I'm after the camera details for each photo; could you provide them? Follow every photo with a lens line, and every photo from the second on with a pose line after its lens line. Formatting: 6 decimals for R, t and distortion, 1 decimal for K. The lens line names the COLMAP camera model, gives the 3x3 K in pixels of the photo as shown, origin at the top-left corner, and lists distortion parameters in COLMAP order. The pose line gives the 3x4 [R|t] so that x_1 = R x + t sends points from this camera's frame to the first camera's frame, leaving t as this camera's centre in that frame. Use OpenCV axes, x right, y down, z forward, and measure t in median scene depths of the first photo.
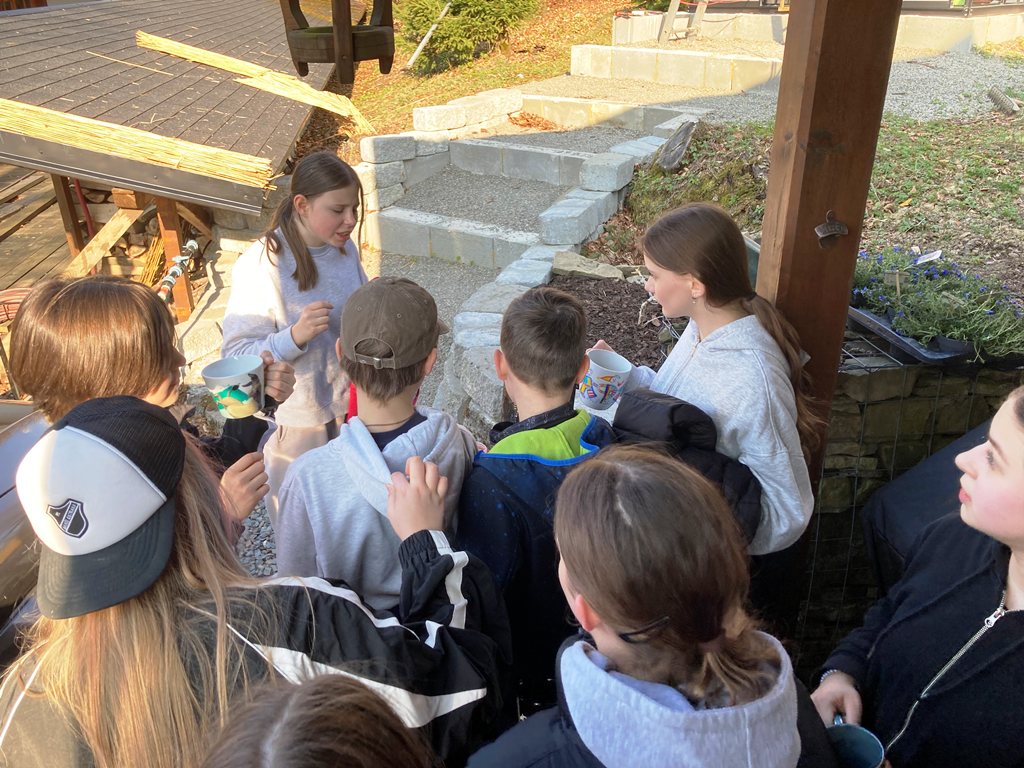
lens RADIAL K [[843.6, 0, 506.4], [0, 843.6, 377.6], [0, 0, 1]] dist [0.039172, -0.041809]
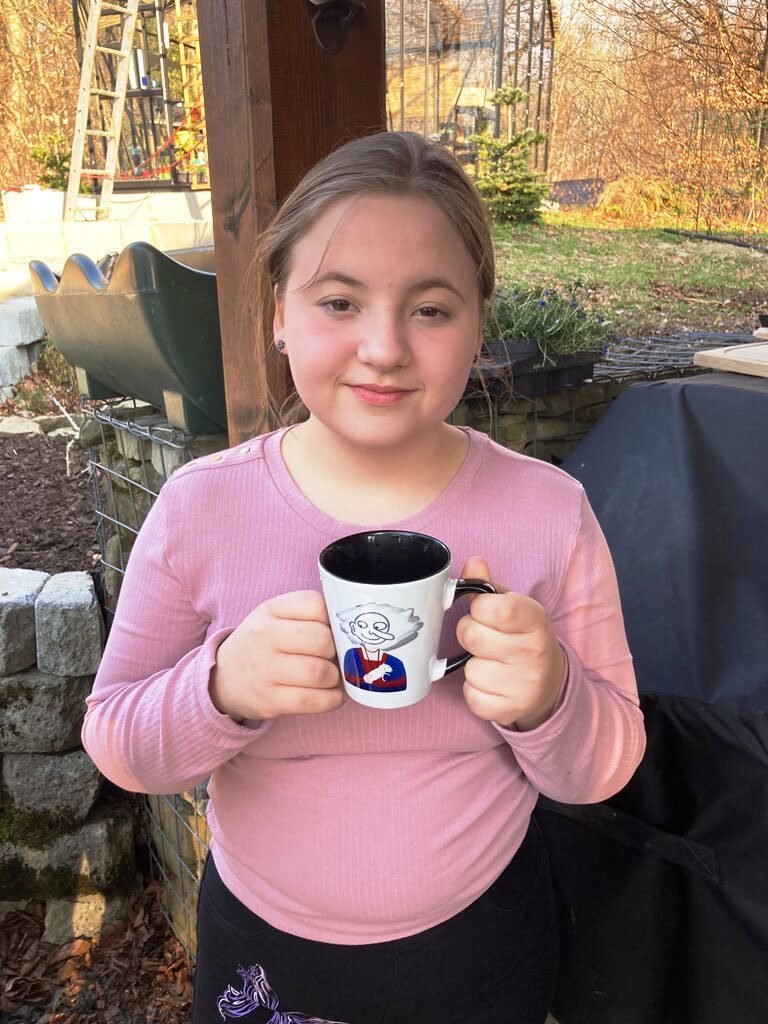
lens RADIAL K [[843.6, 0, 381.8], [0, 843.6, 514.7], [0, 0, 1]] dist [0.039172, -0.041809]
pose [[0.882006, -0.145982, 0.448056, 0.042569], [0.203315, 0.975644, -0.082354, 0.047881], [-0.425121, 0.163733, 0.890204, 0.176011]]
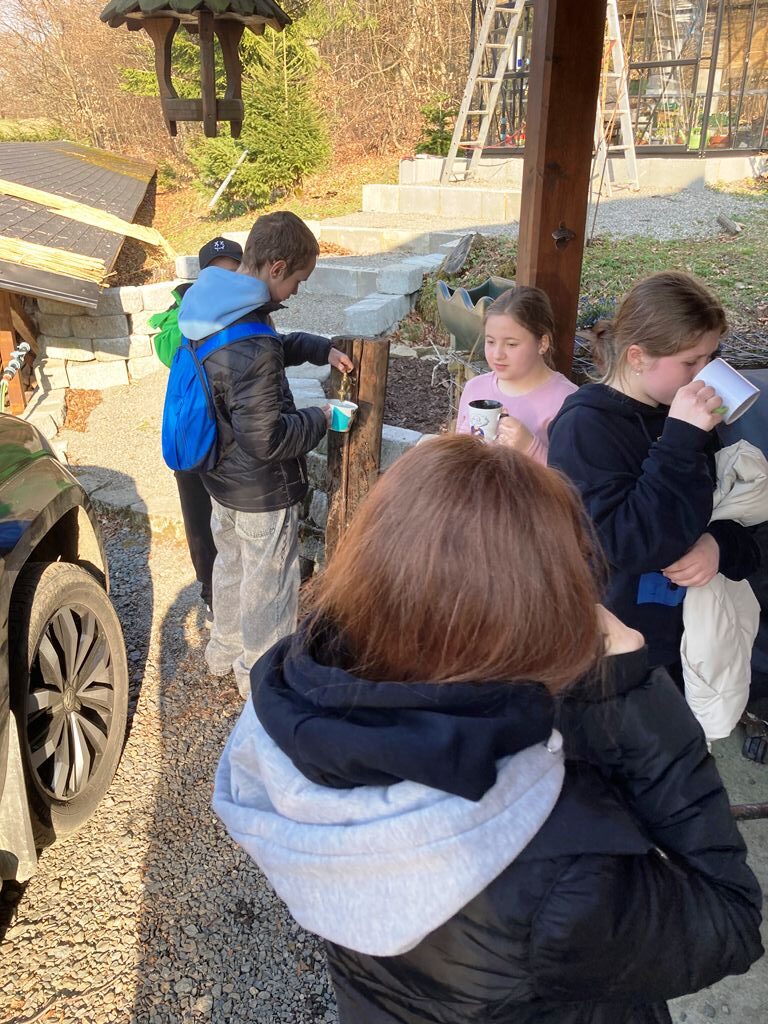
lens RADIAL K [[843.6, 0, 383.4], [0, 843.6, 519.8], [0, 0, 1]] dist [0.039172, -0.041809]
pose [[0.994809, -0.026569, 0.098230, -0.021561], [0.029484, 0.999163, -0.028342, 0.099814], [-0.097394, 0.031091, 0.994760, -0.113020]]
